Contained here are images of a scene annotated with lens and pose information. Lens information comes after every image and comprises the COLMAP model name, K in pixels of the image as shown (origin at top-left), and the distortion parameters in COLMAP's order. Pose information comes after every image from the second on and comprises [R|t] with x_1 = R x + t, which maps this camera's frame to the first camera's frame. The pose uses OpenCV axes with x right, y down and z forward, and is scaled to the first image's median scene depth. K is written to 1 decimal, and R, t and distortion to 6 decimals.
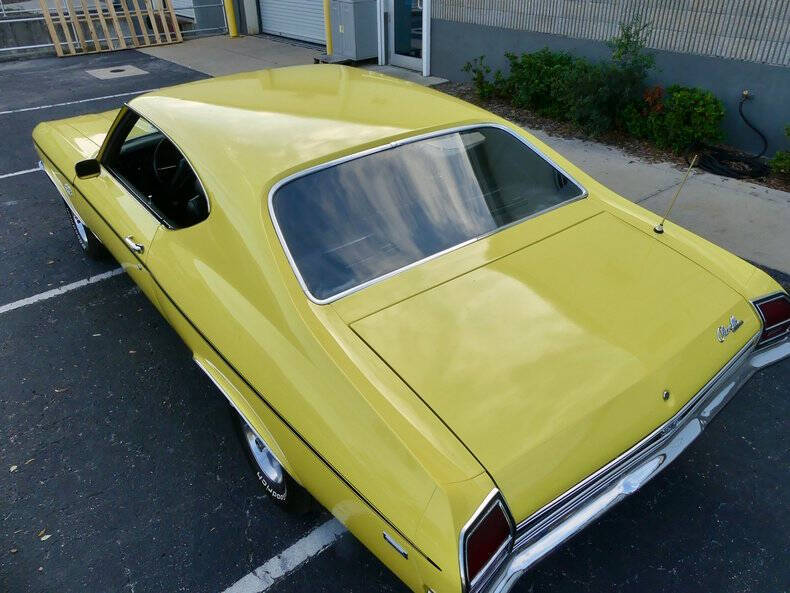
lens RADIAL K [[590.6, 0, 400.3], [0, 590.6, 285.8], [0, 0, 1]] dist [-0.001161, 0.002146]
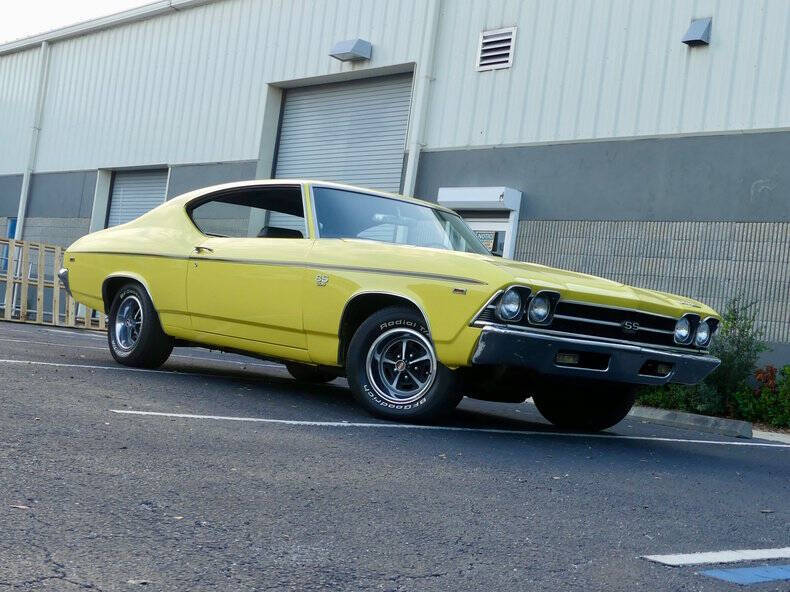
lens RADIAL K [[1192.0, 0, 397.8], [0, 1192.0, 283.4], [0, 0, 1]] dist [0.007467, 0.021542]
pose [[0.990189, 0.139731, -0.000935, -0.118875], [-0.116473, 0.821639, -0.557981, 0.518082], [-0.077199, 0.552616, 0.829853, -0.443834]]
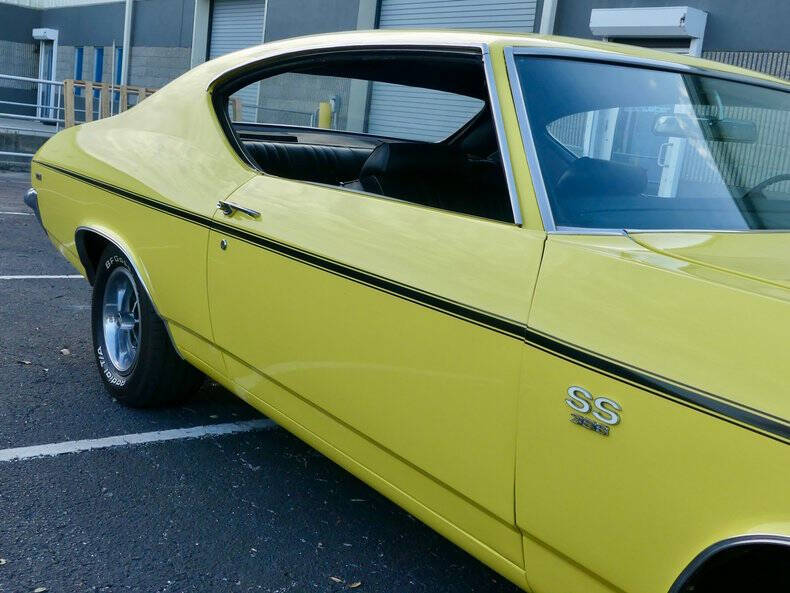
lens RADIAL K [[960.9, 0, 395.0], [0, 960.9, 296.5], [0, 0, 1]] dist [0.004236, -0.028025]
pose [[0.989130, 0.135209, -0.057802, -0.207864], [-0.146947, 0.923320, -0.354806, 0.094814], [0.005397, 0.359443, 0.933151, 0.080834]]
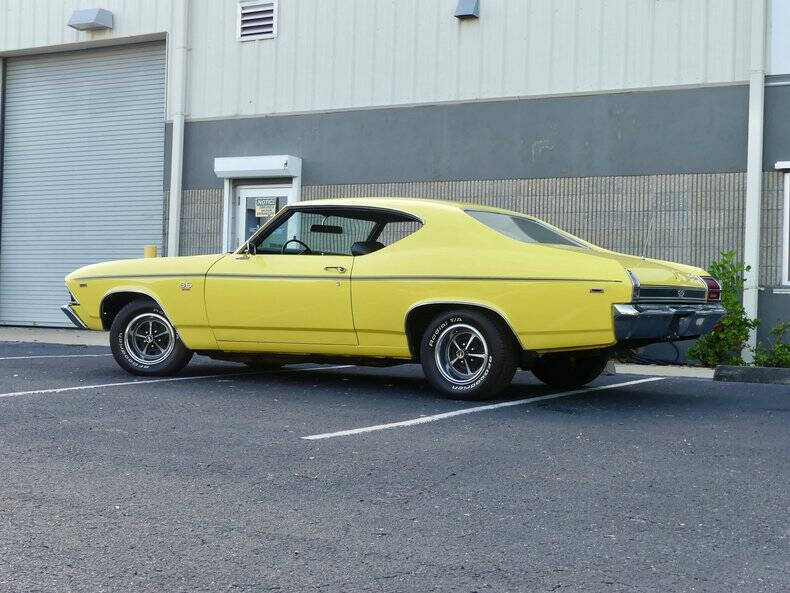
lens RADIAL K [[1200.5, 0, 395.0], [0, 1200.5, 296.5], [0, 0, 1]] dist [0.012338, -0.086252]
pose [[0.943015, 0.037838, 0.330591, -0.460255], [0.138850, 0.858136, -0.494290, 0.531648], [-0.302395, 0.512026, 0.803982, -0.512528]]
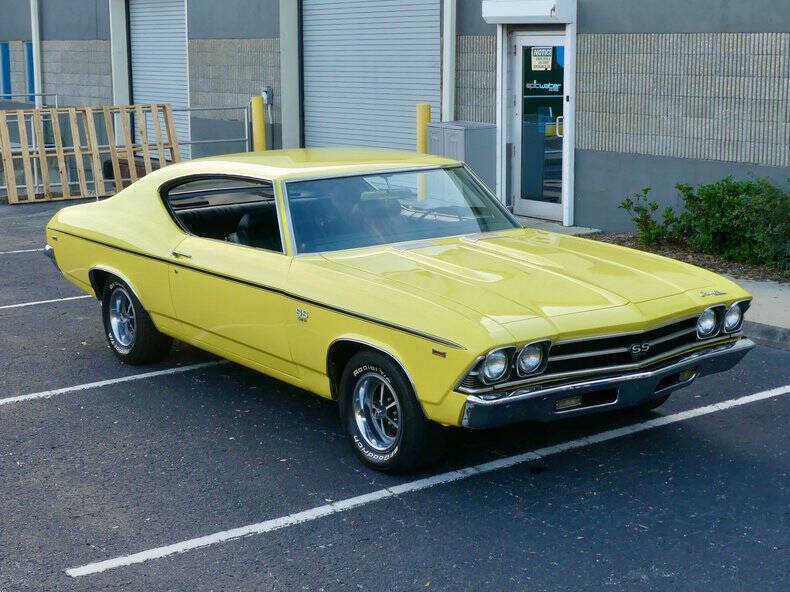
lens RADIAL K [[1354.0, 0, 408.5], [0, 1354.0, 296.3], [0, 0, 1]] dist [-0.004951, -0.092953]
pose [[0.997821, 0.017432, -0.063629, -0.048231], [-0.038462, 0.937310, -0.346367, 0.333377], [0.053603, 0.348059, 0.935939, -0.553553]]
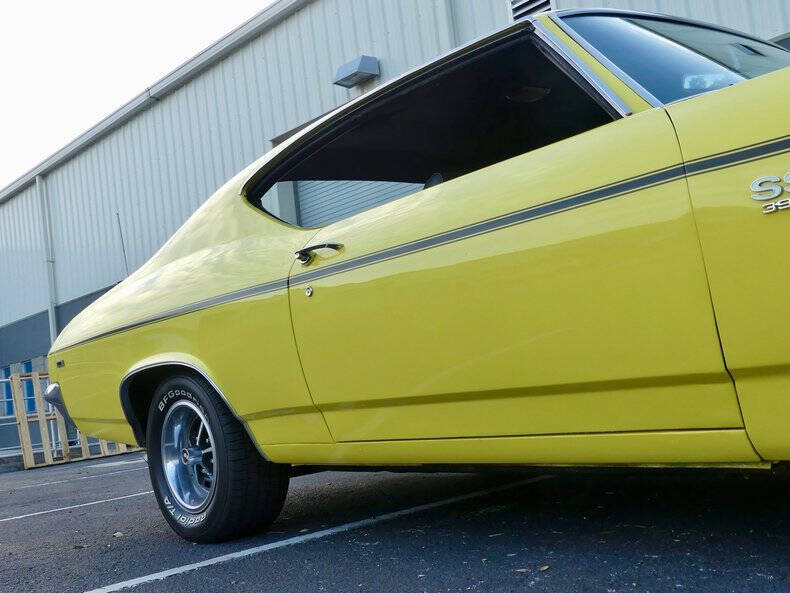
lens RADIAL K [[965.7, 0, 395.0], [0, 965.7, 296.5], [0, 0, 1]] dist [-0.002352, -0.002033]
pose [[0.993988, -0.109112, 0.009053, -0.263078], [0.093256, 0.800417, -0.592145, 0.173815], [0.057364, 0.589429, 0.805781, 0.117592]]
